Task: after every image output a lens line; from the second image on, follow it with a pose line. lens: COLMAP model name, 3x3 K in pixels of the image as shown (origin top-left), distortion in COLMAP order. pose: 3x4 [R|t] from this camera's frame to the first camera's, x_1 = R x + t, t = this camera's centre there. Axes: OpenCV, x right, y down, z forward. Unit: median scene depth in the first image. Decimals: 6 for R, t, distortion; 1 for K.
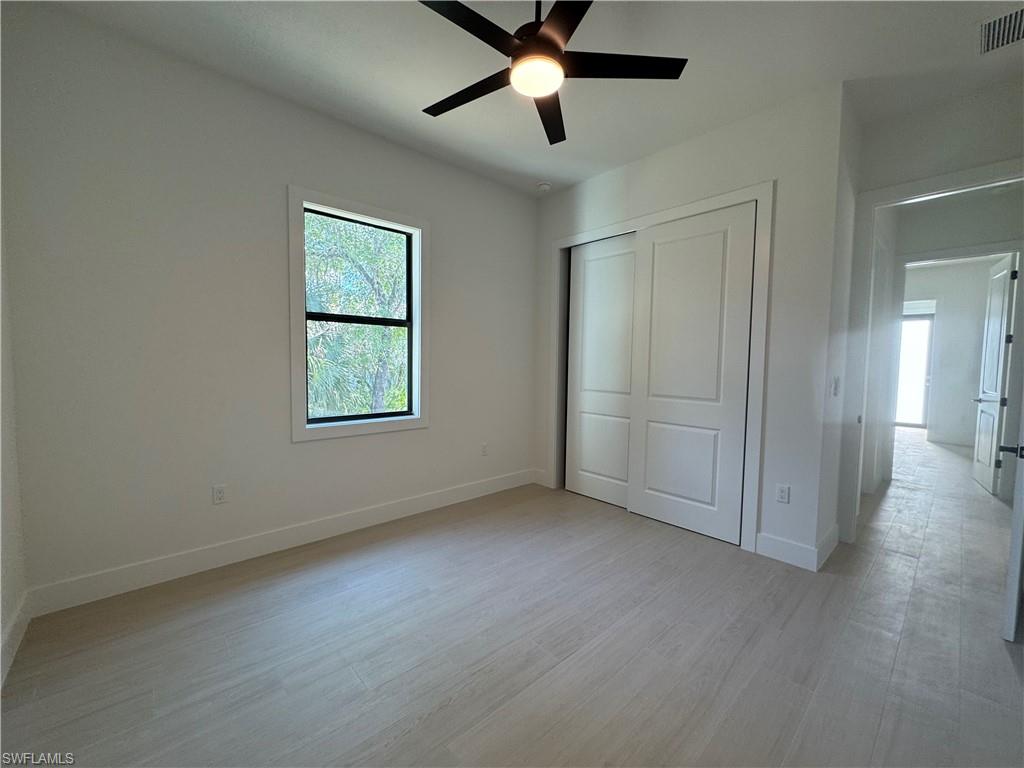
lens RADIAL K [[409.2, 0, 510.7], [0, 409.2, 383.1], [0, 0, 1]] dist [-0.000058, 0.000257]
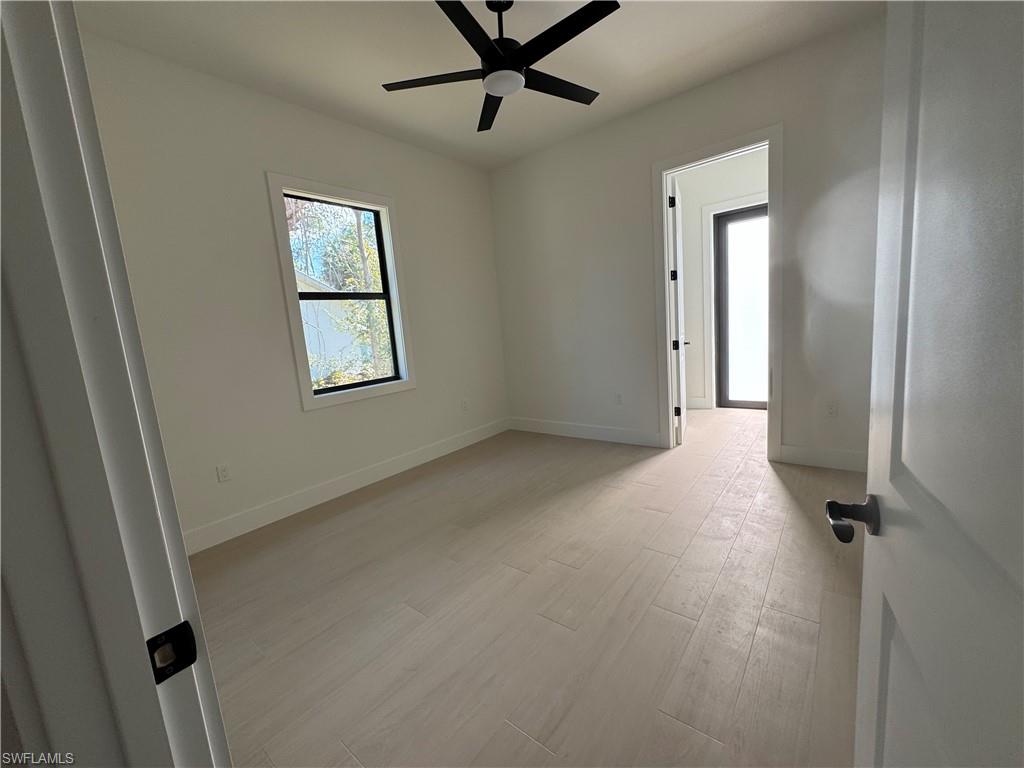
lens RADIAL K [[409.2, 0, 512.4], [0, 409.2, 383.8], [0, 0, 1]] dist [-0.000058, 0.000257]
pose [[0.982611, -0.107836, 0.151152, -0.110827], [0.093627, 0.990755, 0.098176, 0.010234], [-0.160341, -0.082317, 0.983623, -0.148213]]
